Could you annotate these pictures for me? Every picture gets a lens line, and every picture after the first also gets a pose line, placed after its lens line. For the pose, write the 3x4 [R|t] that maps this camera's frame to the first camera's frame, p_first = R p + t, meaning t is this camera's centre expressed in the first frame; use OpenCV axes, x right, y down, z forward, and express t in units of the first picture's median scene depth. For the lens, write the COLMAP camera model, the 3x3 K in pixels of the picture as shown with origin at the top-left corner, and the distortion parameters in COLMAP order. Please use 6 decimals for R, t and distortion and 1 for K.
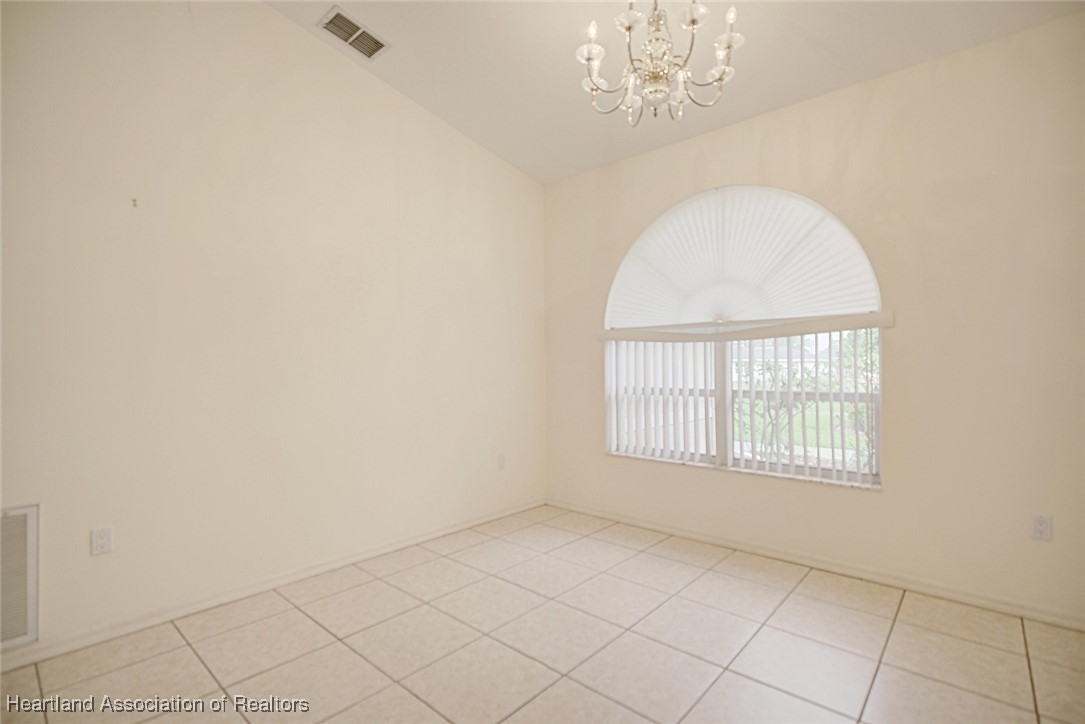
lens RADIAL K [[494.9, 0, 546.3], [0, 494.9, 365.2], [0, 0, 1]] dist [-0.003903, -0.000186]
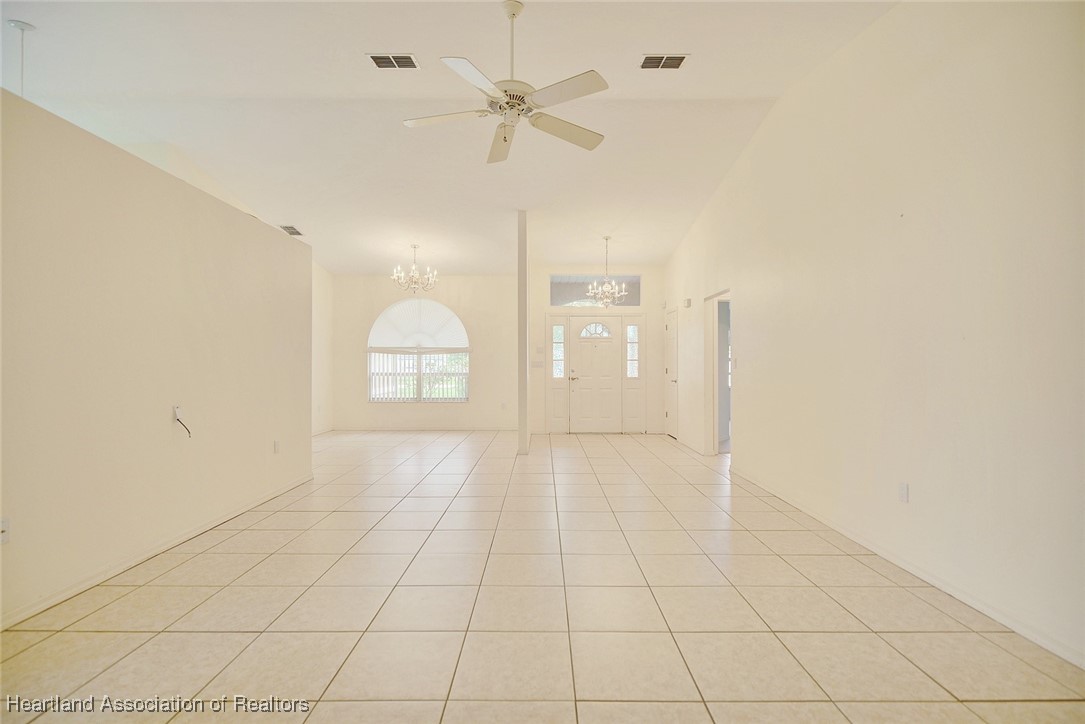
lens RADIAL K [[494.9, 0, 541.6], [0, 494.9, 364.0], [0, 0, 1]] dist [-0.003903, -0.000186]
pose [[0.751557, 0.010951, 0.659577, -0.873674], [-0.009198, 0.999939, -0.006122, 0.012343], [-0.659604, -0.001465, 0.751612, -1.387829]]
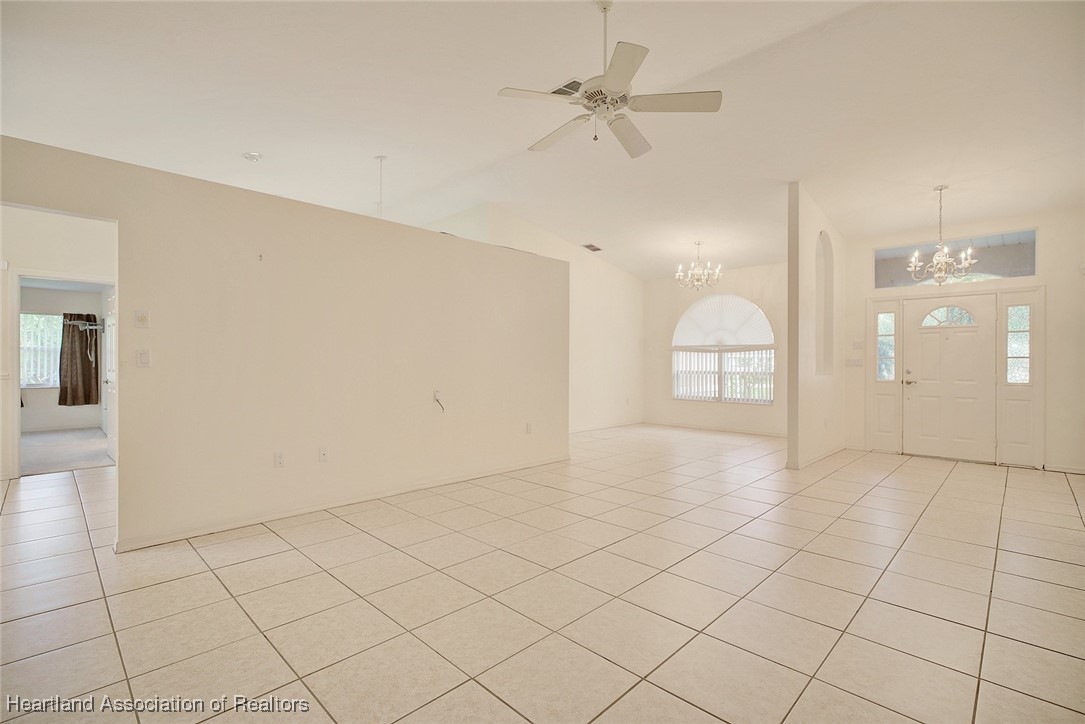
lens RADIAL K [[494.9, 0, 546.3], [0, 494.9, 360.1], [0, 0, 1]] dist [-0.003903, -0.000186]
pose [[0.998572, 0.014207, -0.051504, -0.404598], [-0.014356, 0.999894, -0.002519, 0.009238], [0.051463, 0.003255, 0.998670, -1.563793]]
